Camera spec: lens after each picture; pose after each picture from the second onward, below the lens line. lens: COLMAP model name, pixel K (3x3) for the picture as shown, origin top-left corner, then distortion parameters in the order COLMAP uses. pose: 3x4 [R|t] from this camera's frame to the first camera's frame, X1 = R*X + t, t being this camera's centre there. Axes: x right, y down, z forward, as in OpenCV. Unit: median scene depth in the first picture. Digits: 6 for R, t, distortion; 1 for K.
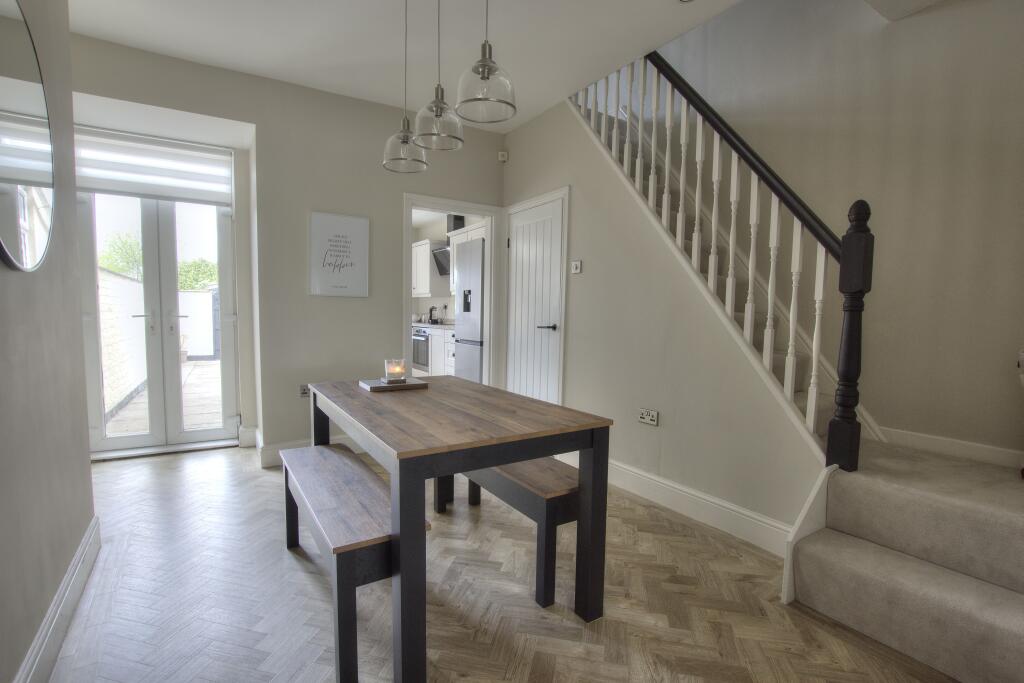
lens RADIAL K [[486.1, 0, 512.0], [0, 486.1, 341.5], [0, 0, 1]] dist [-0.000019, -0.000005]
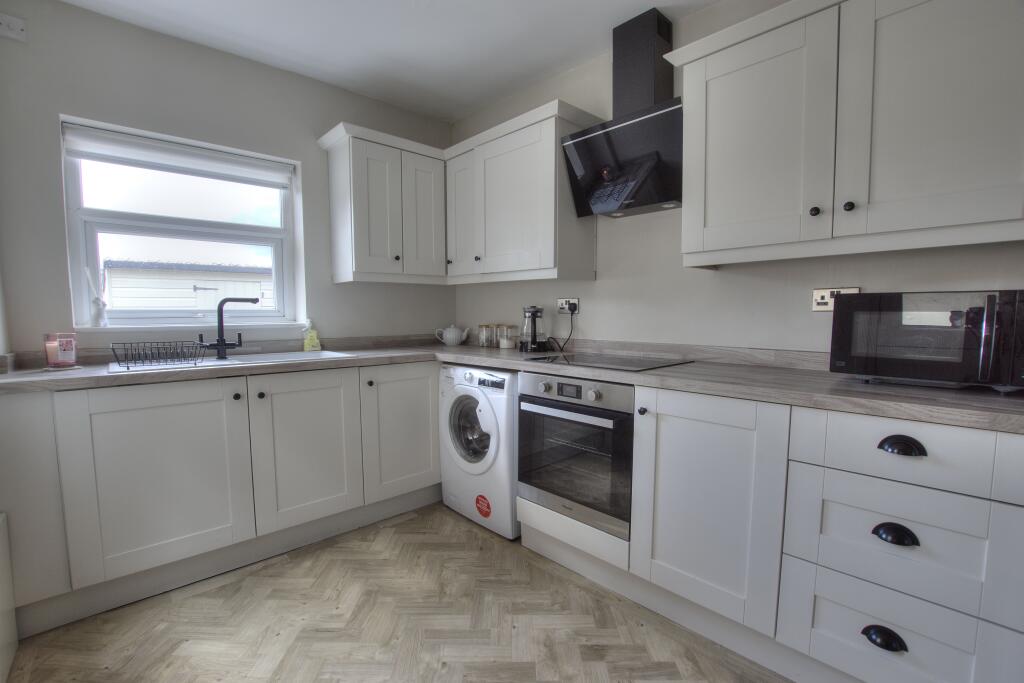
lens RADIAL K [[455.4, 0, 511.1], [0, 455.4, 352.6], [0, 0, 1]] dist [-0.039201, 0.008941]
pose [[0.982271, -0.030391, 0.184989, -0.285467], [0.026158, 0.999338, 0.025281, -0.053953], [-0.185635, -0.019993, 0.982415, 0.763763]]
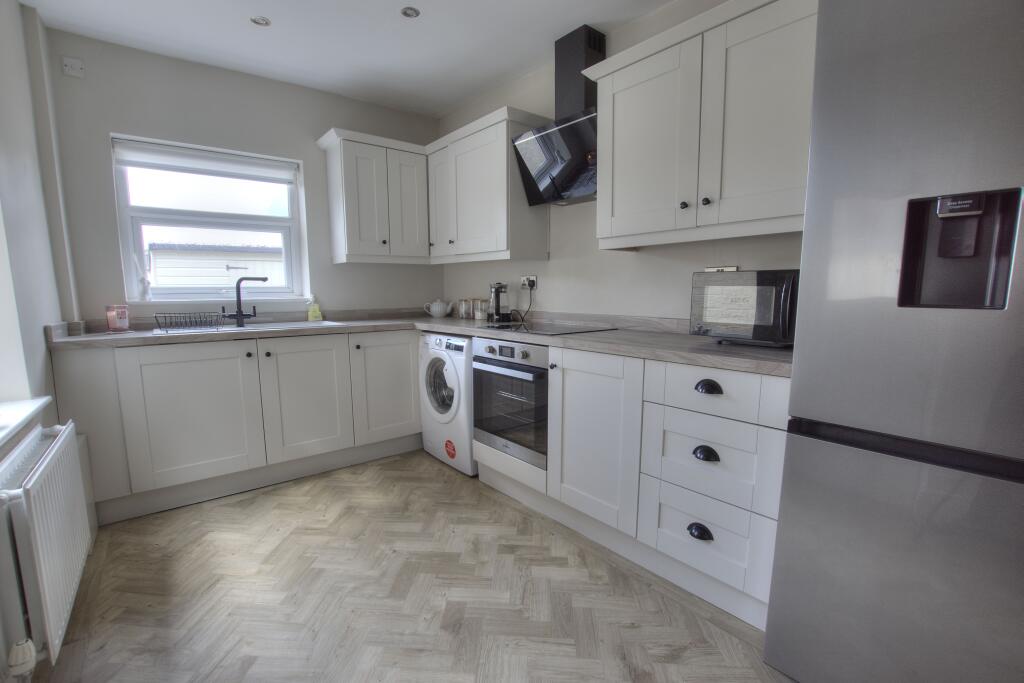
lens RADIAL K [[455.4, 0, 511.1], [0, 455.4, 352.6], [0, 0, 1]] dist [-0.039201, 0.008941]
pose [[0.992533, -0.032537, 0.117553, -0.234629], [0.023844, 0.996927, 0.074613, -0.047287], [-0.119620, -0.071253, 0.990260, 0.686125]]
